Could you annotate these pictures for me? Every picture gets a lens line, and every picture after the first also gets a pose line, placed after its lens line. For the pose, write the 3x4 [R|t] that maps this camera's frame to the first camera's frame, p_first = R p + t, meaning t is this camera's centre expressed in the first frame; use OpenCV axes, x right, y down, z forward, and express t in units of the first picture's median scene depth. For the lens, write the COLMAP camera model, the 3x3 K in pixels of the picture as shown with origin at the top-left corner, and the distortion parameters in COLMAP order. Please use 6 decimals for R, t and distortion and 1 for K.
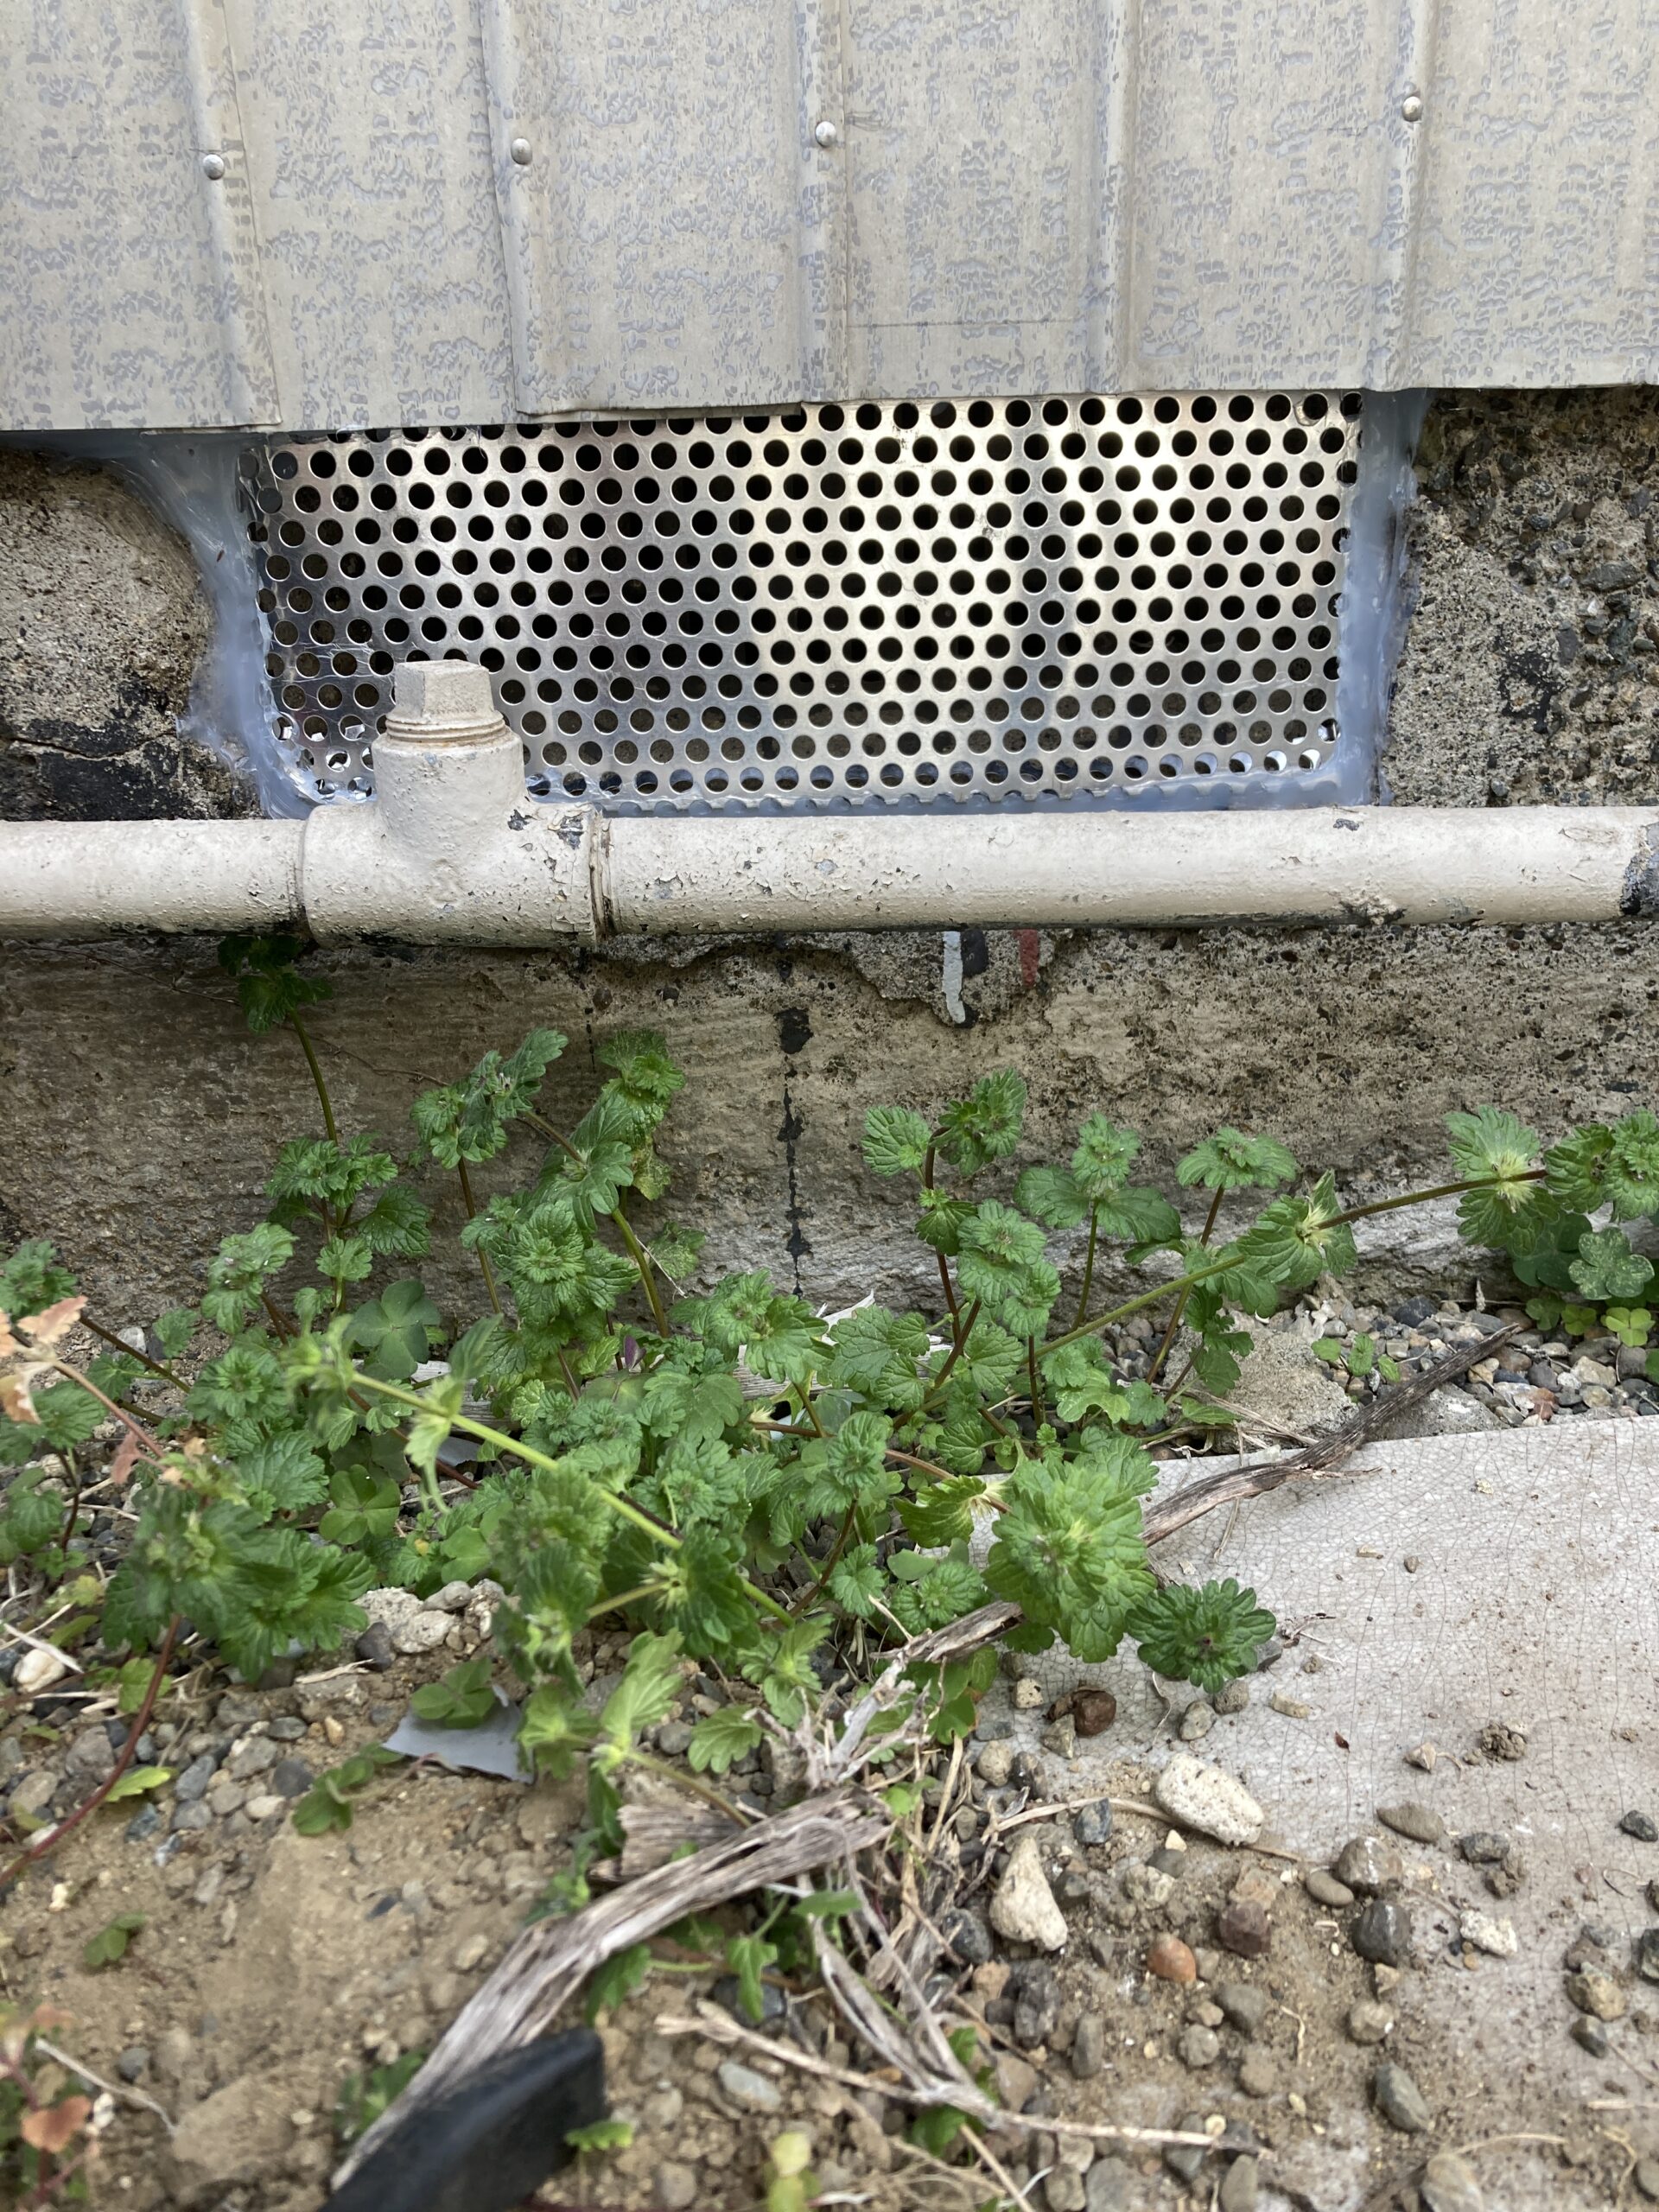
lens RADIAL K [[1850.4, 0, 834.0], [0, 1850.4, 1100.3], [0, 0, 1]] dist [-0.001339, 0.006908]
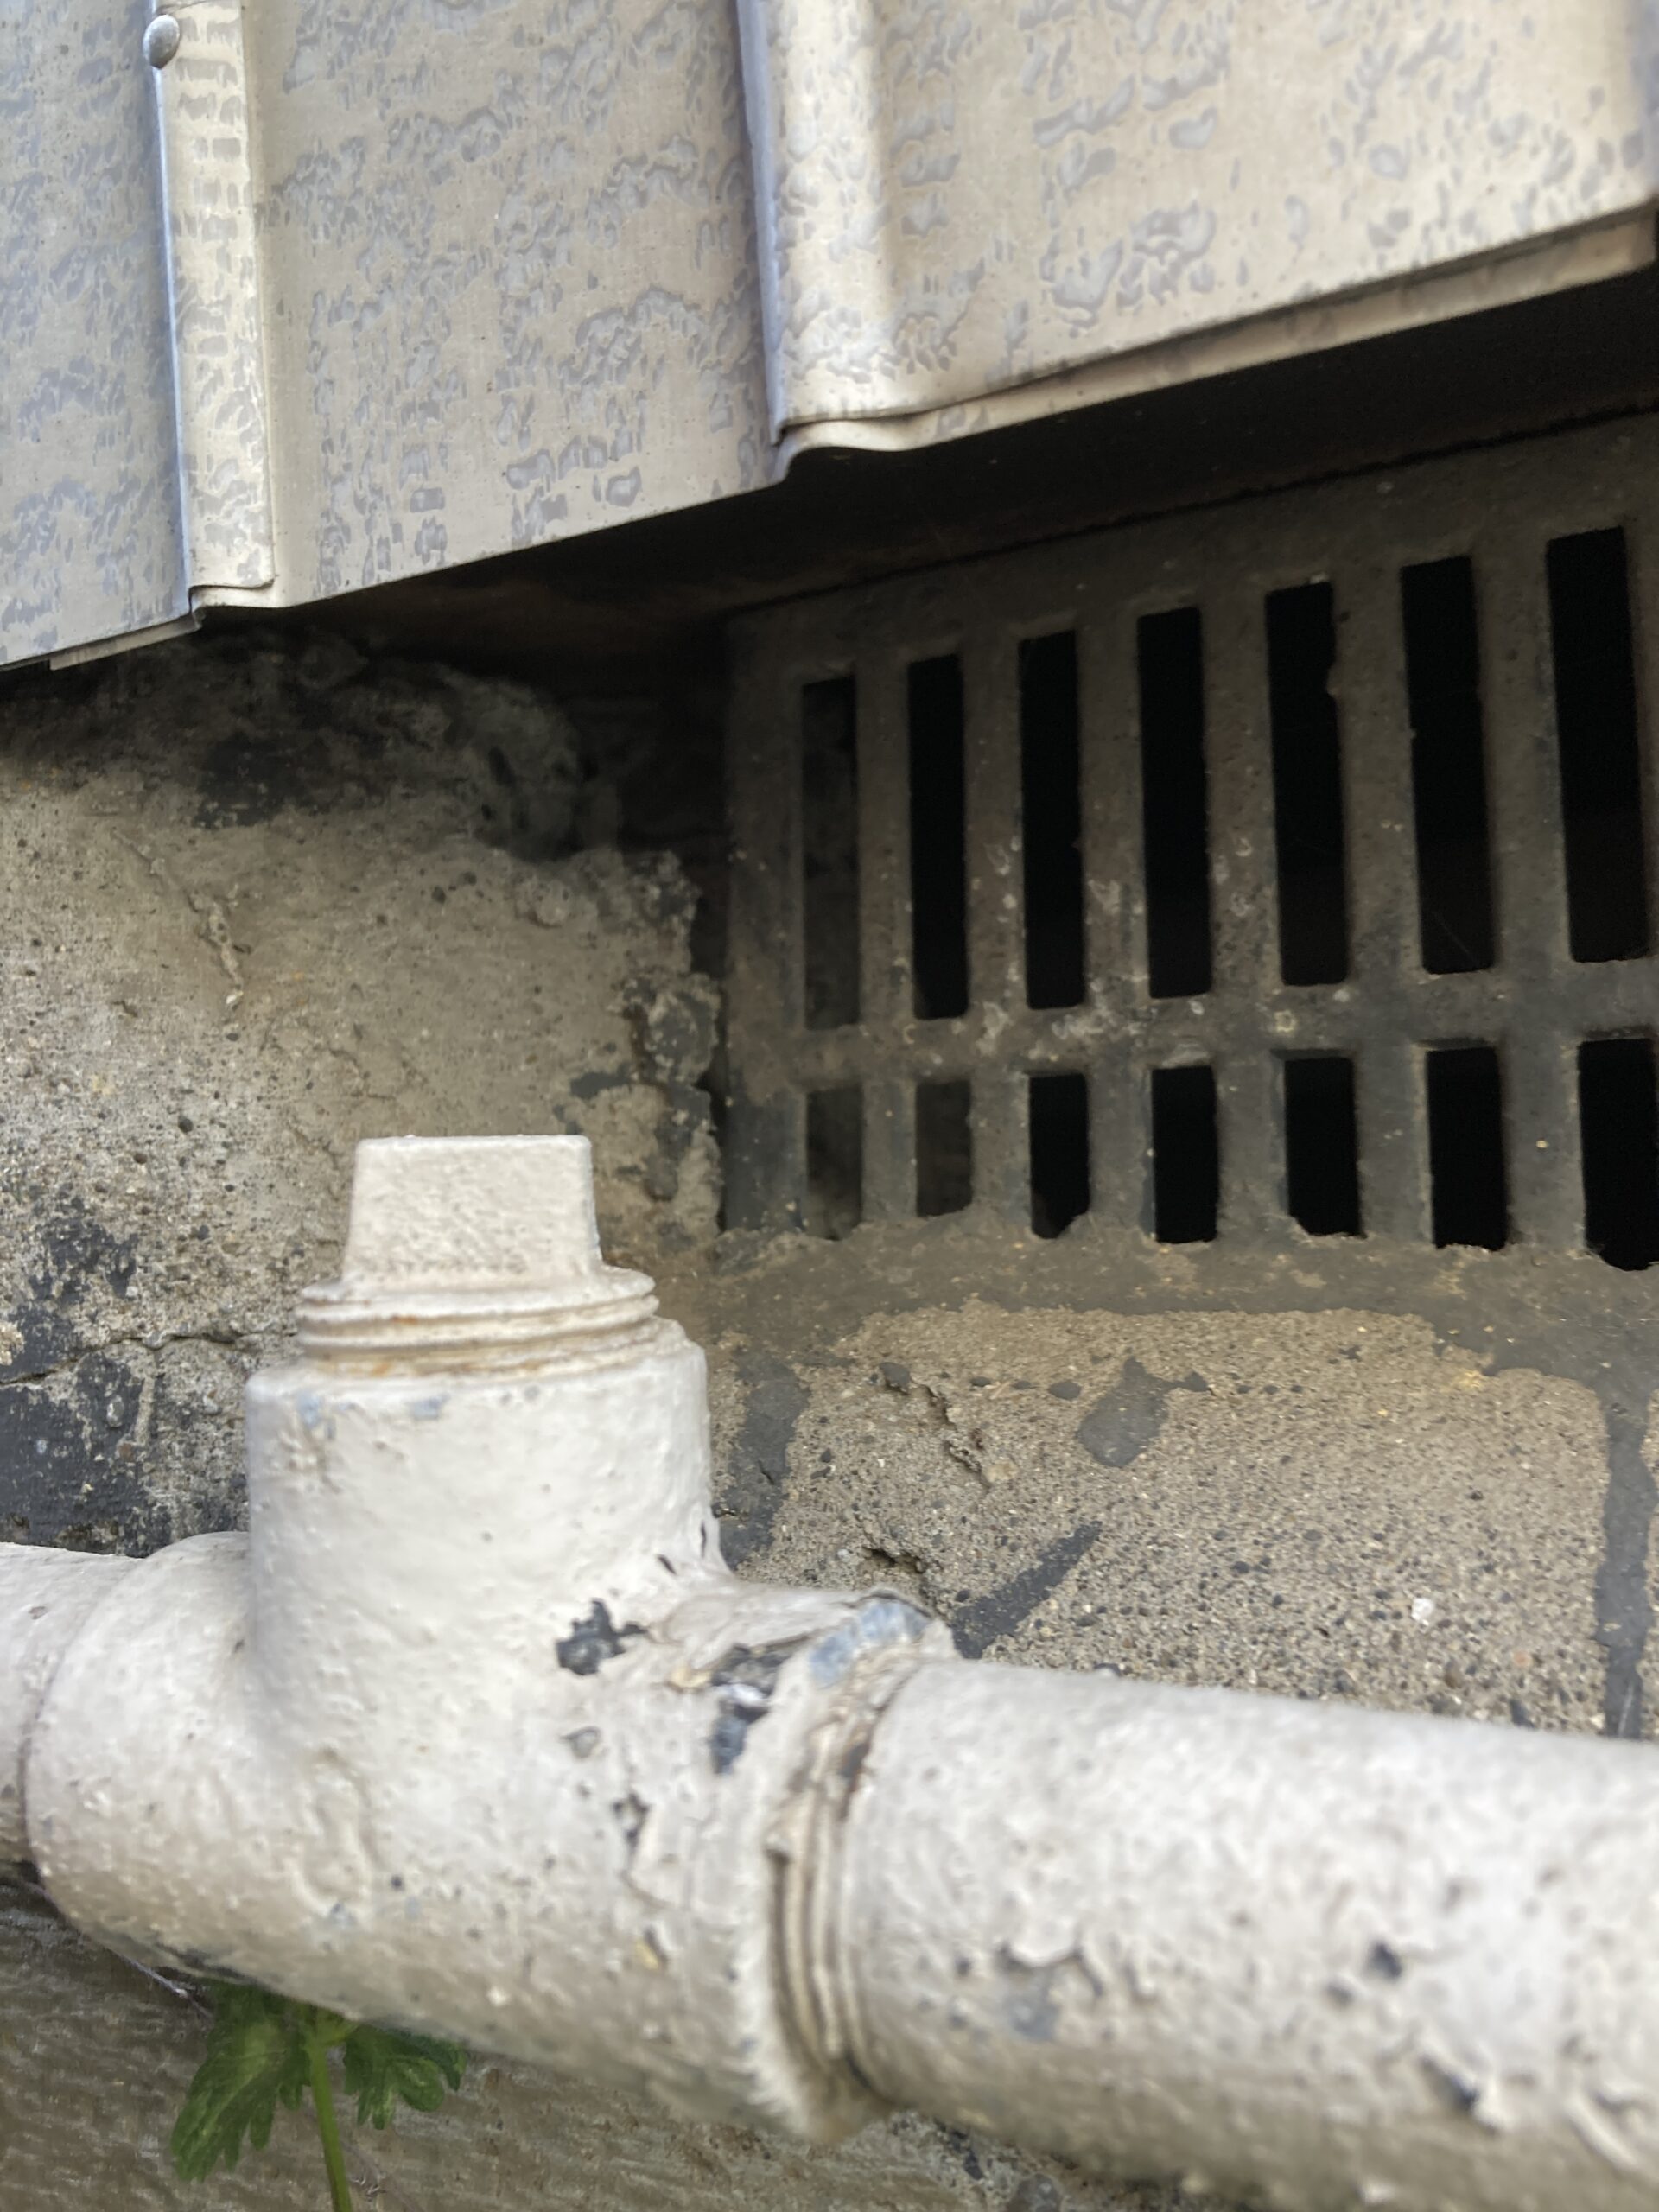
lens RADIAL K [[1850.4, 0, 845.3], [0, 1850.4, 1115.7], [0, 0, 1]] dist [-0.001339, 0.006908]
pose [[0.854370, -0.035850, -0.518427, 0.017806], [-0.151837, 0.936863, -0.315012, -0.143144], [0.496988, 0.347853, 0.794985, 0.761222]]
